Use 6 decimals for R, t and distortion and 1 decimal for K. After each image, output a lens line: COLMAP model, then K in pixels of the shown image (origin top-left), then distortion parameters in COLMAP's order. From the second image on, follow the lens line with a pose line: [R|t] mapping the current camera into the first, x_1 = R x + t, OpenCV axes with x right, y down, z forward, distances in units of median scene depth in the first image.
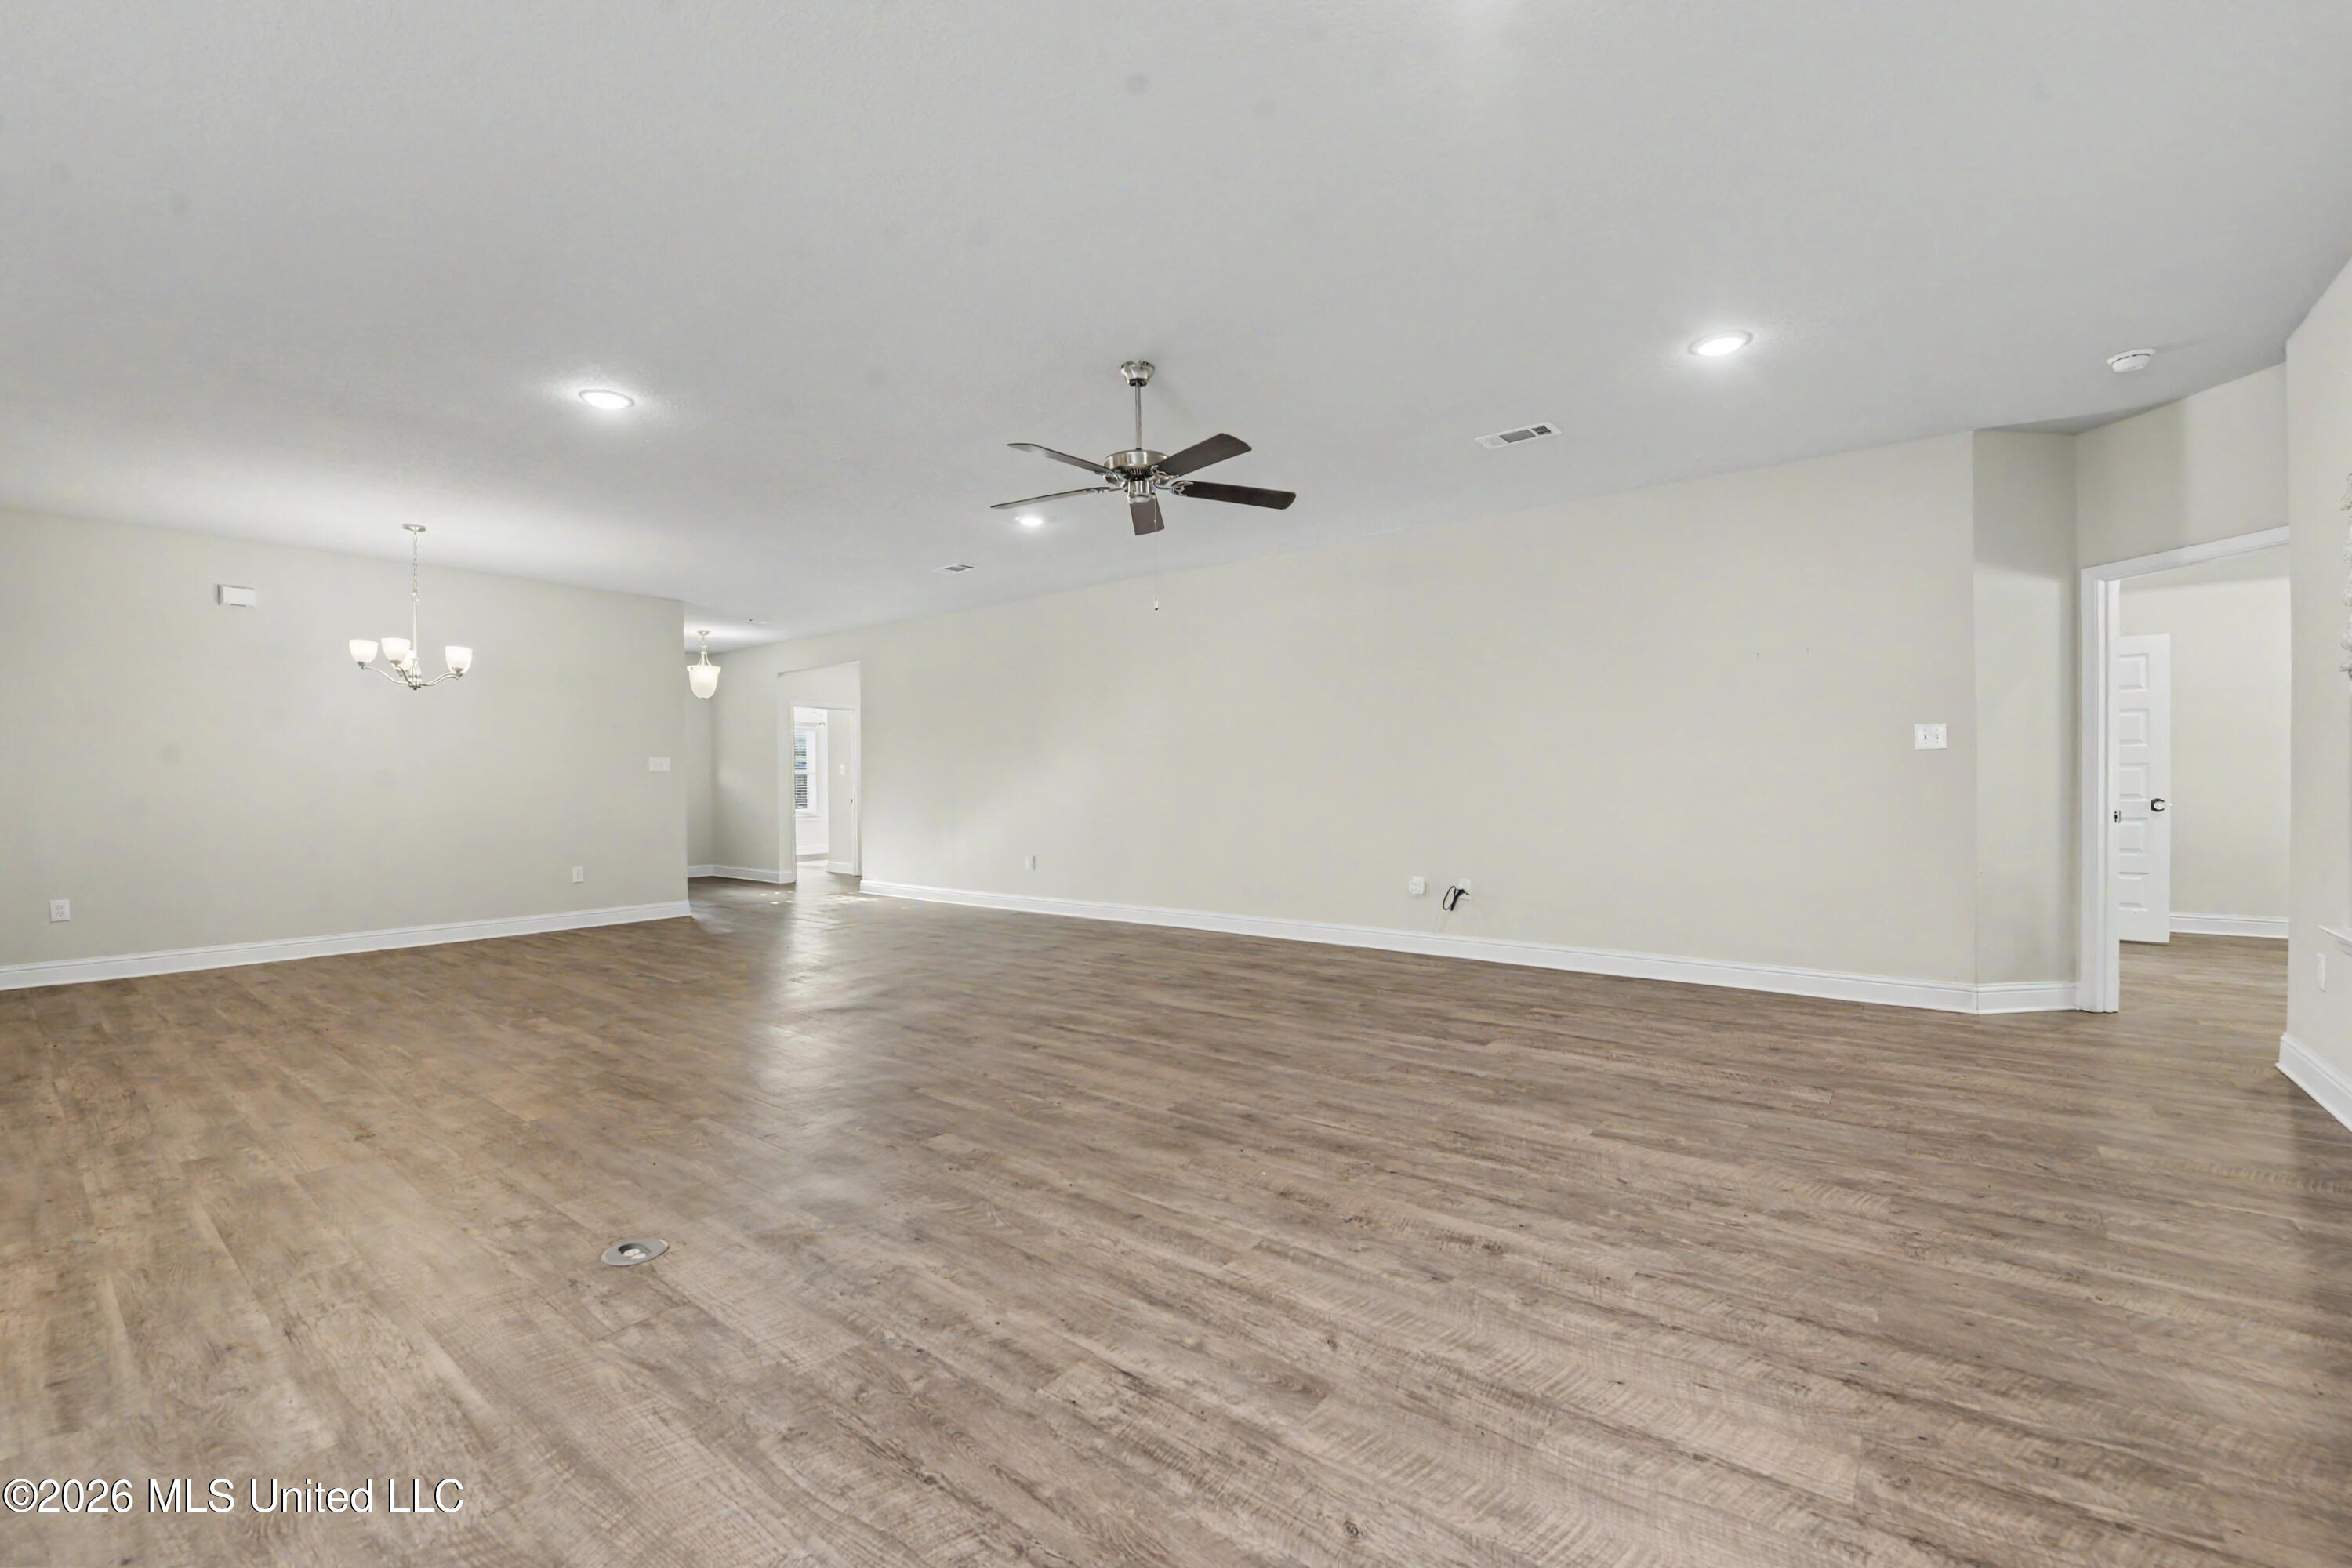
lens RADIAL K [[987.6, 0, 1171.7], [0, 987.6, 785.5], [0, 0, 1]] dist [-0.011902, -0.001488]
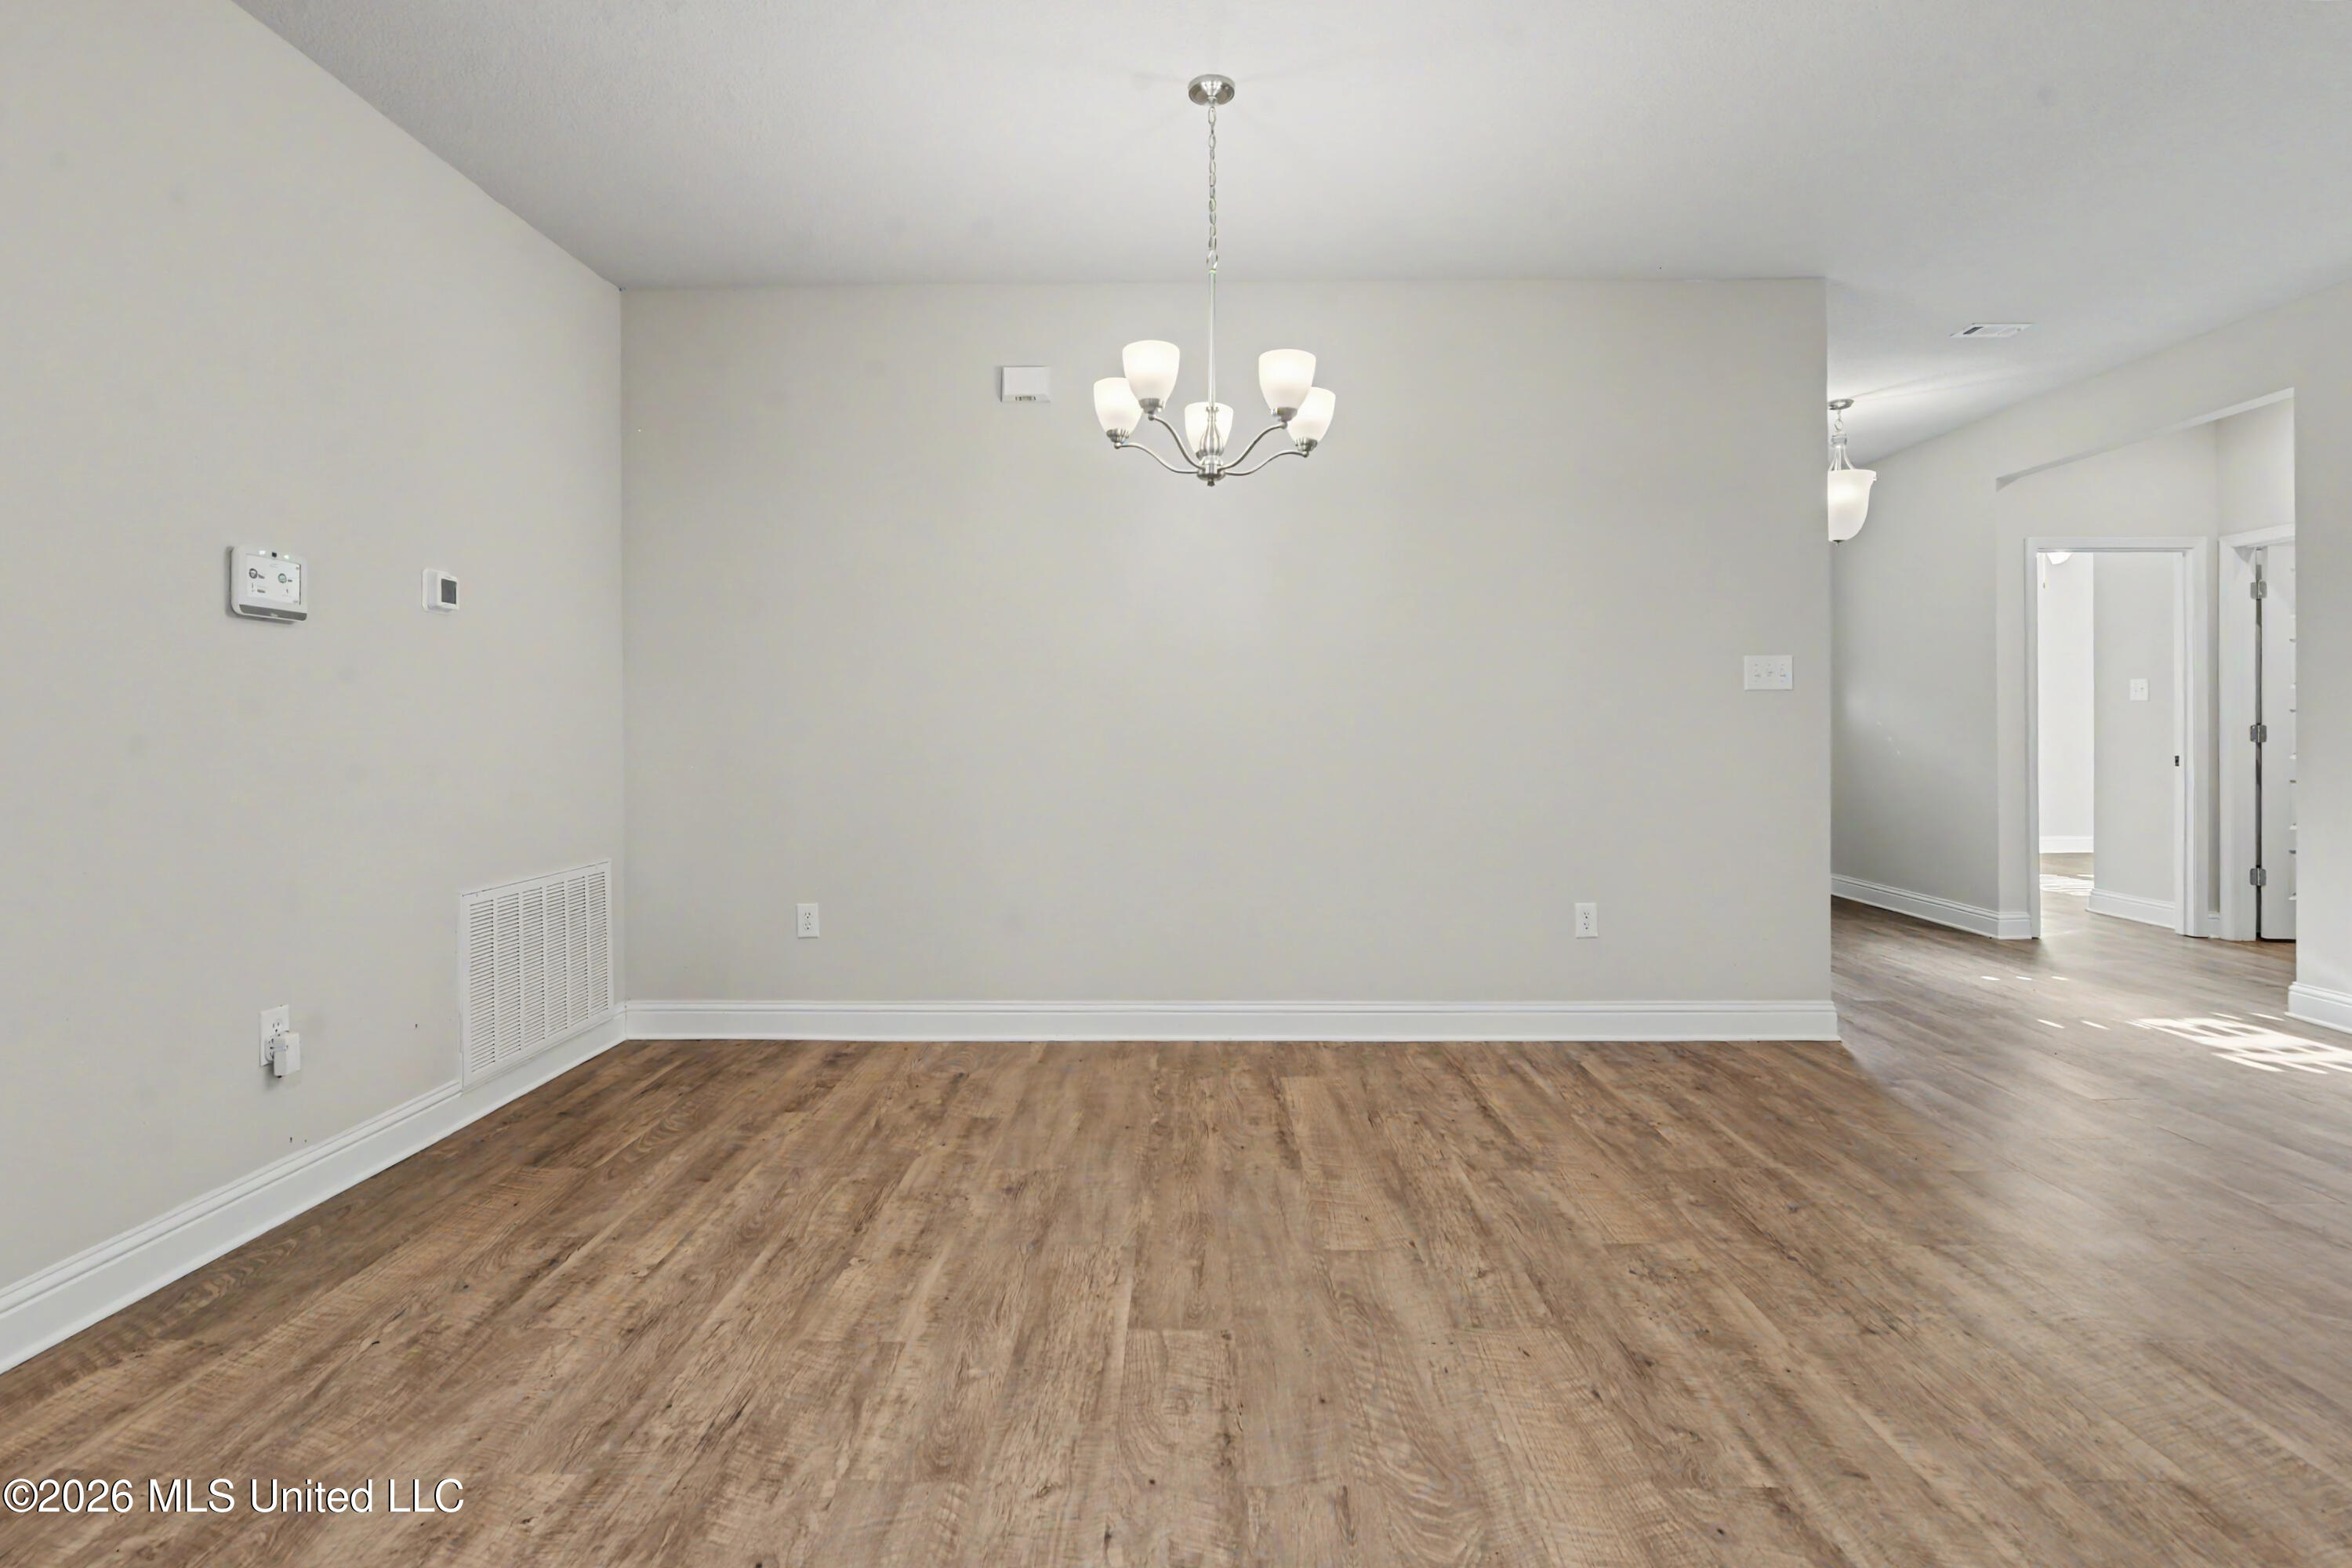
lens RADIAL K [[1131.4, 0, 1149.8], [0, 1131.4, 728.6], [0, 0, 1]] dist [-0.009045, -0.000603]
pose [[0.603590, 0.009588, -0.797237, -0.835888], [-0.005138, 0.999954, 0.008136, -0.001924], [0.797278, -0.000814, 0.603611, 1.406437]]
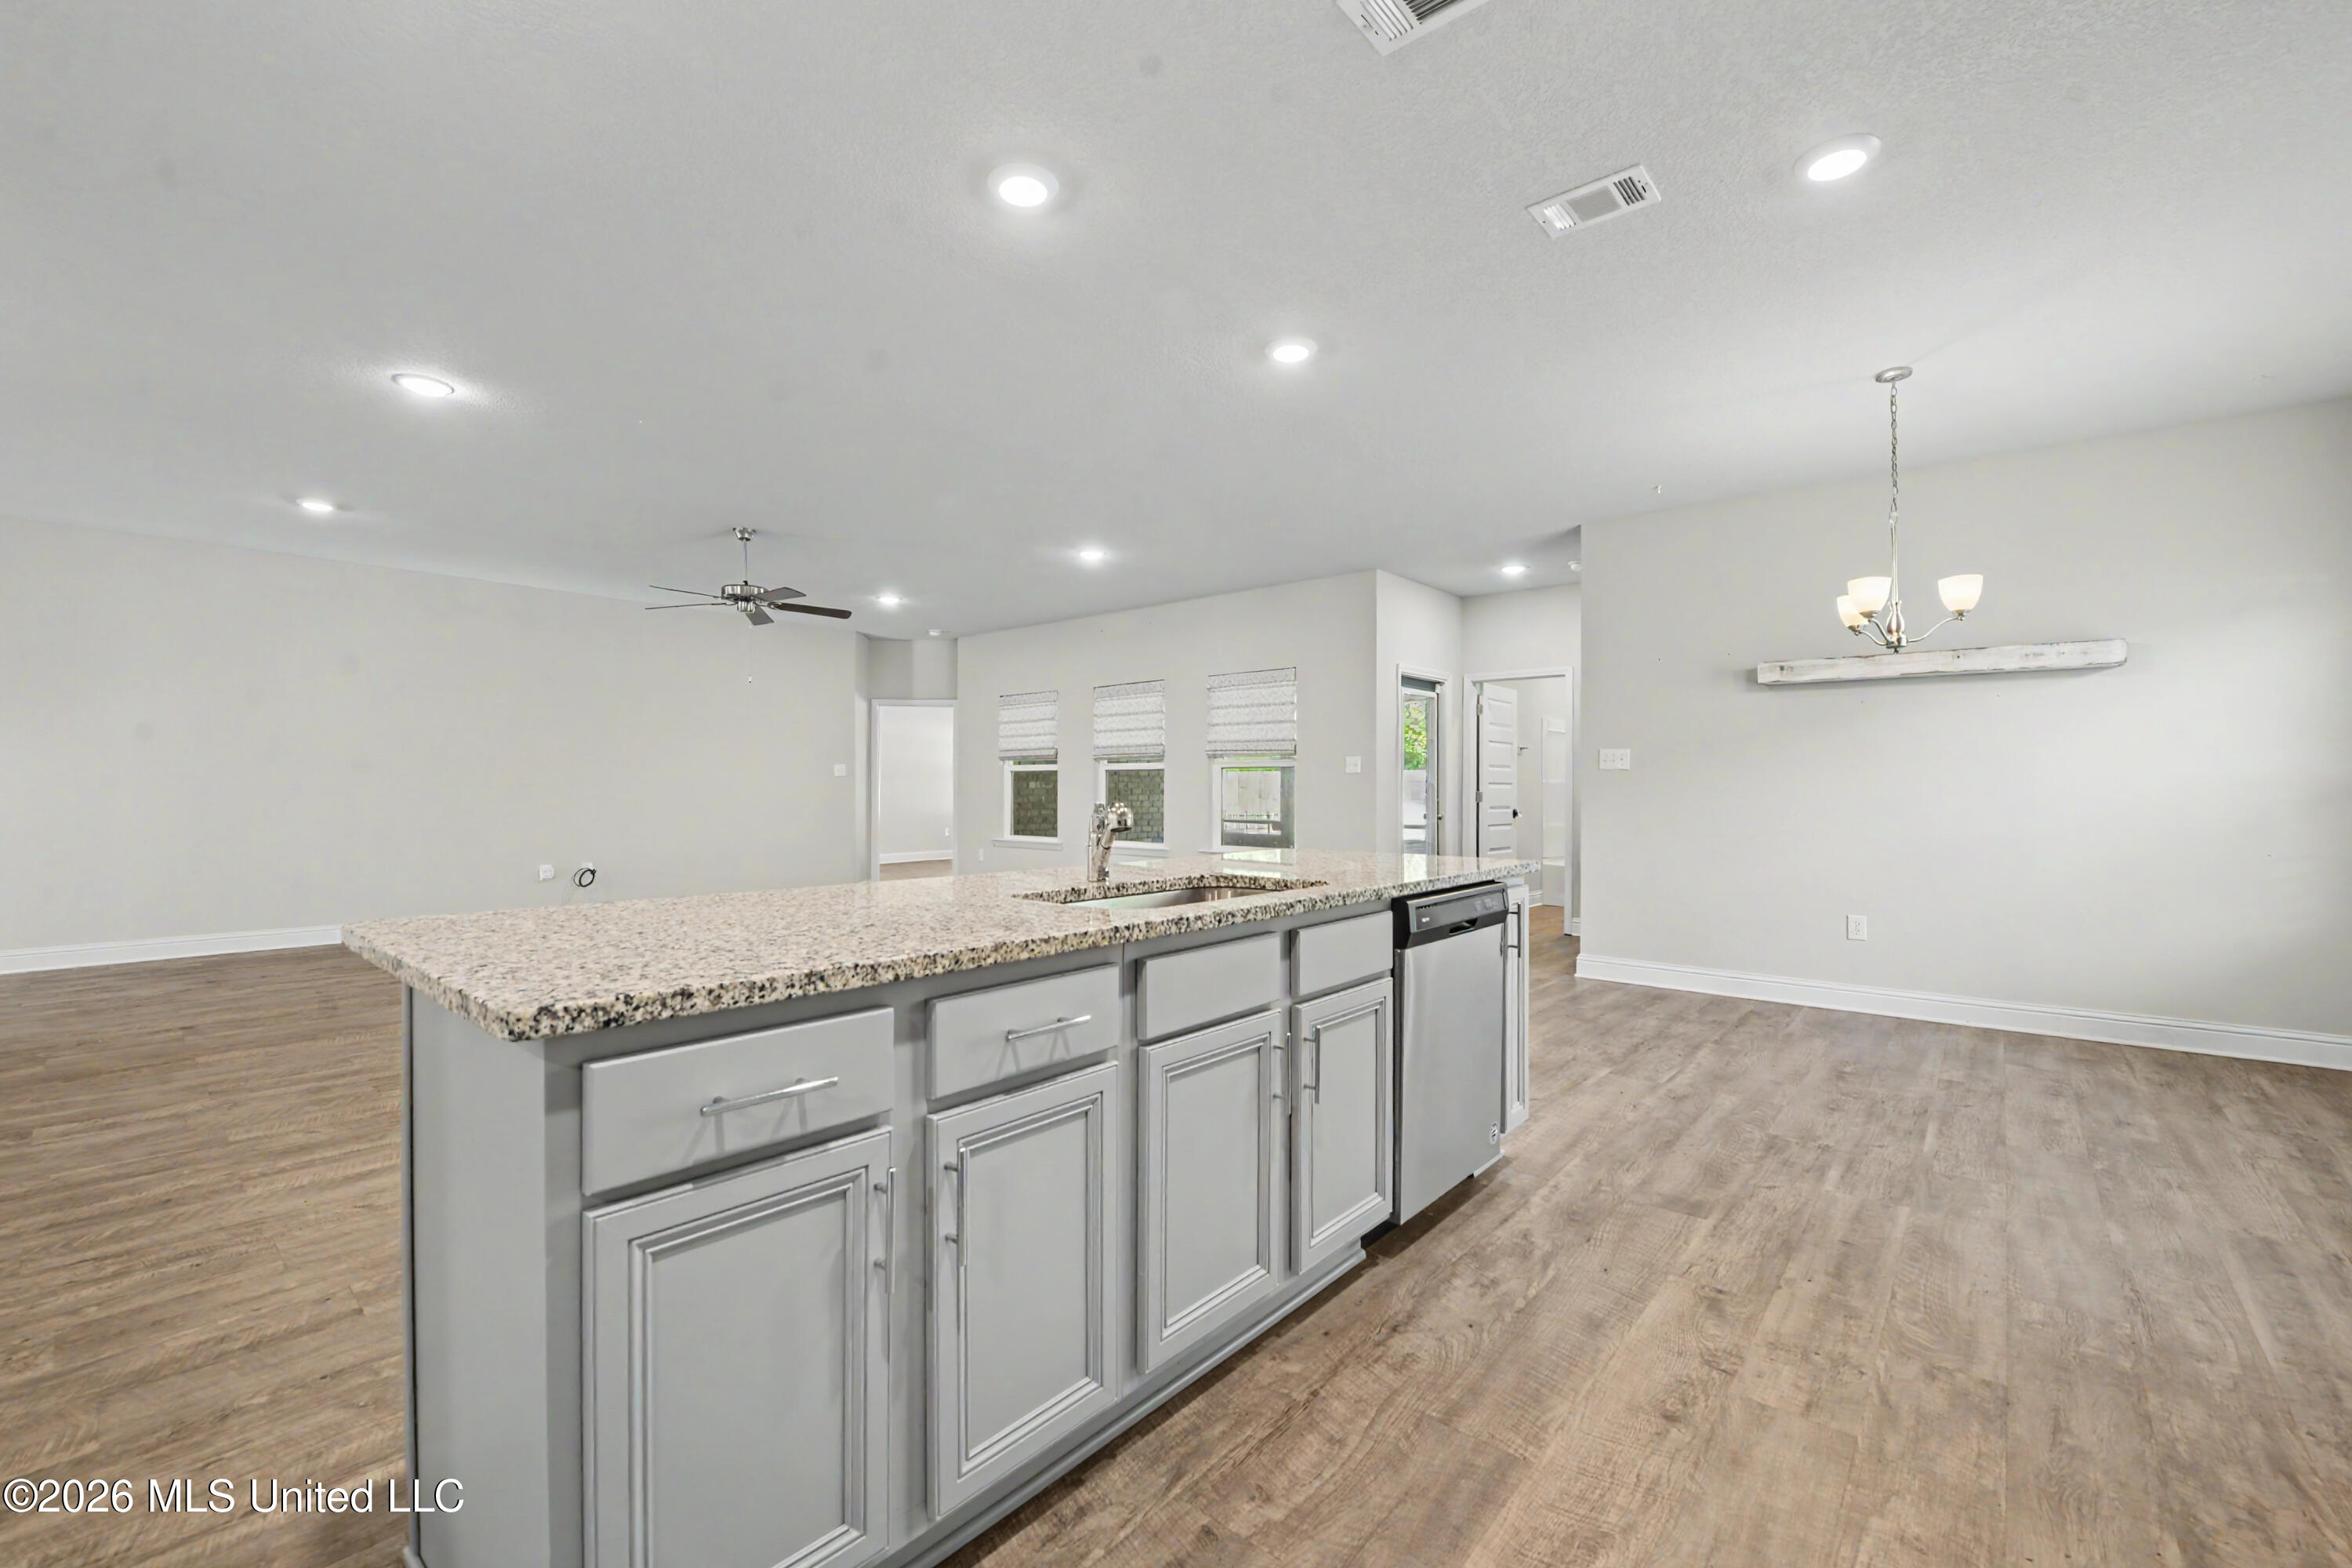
lens RADIAL K [[985.6, 0, 1183.9], [0, 985.6, 794.5], [0, 0, 1]] dist [-0.019233, -0.000690]
pose [[0.031830, 0.005942, 0.999476, -2.059248], [0.002080, 0.999980, -0.006011, 0.023606], [-0.999491, 0.002271, 0.031817, 0.310022]]
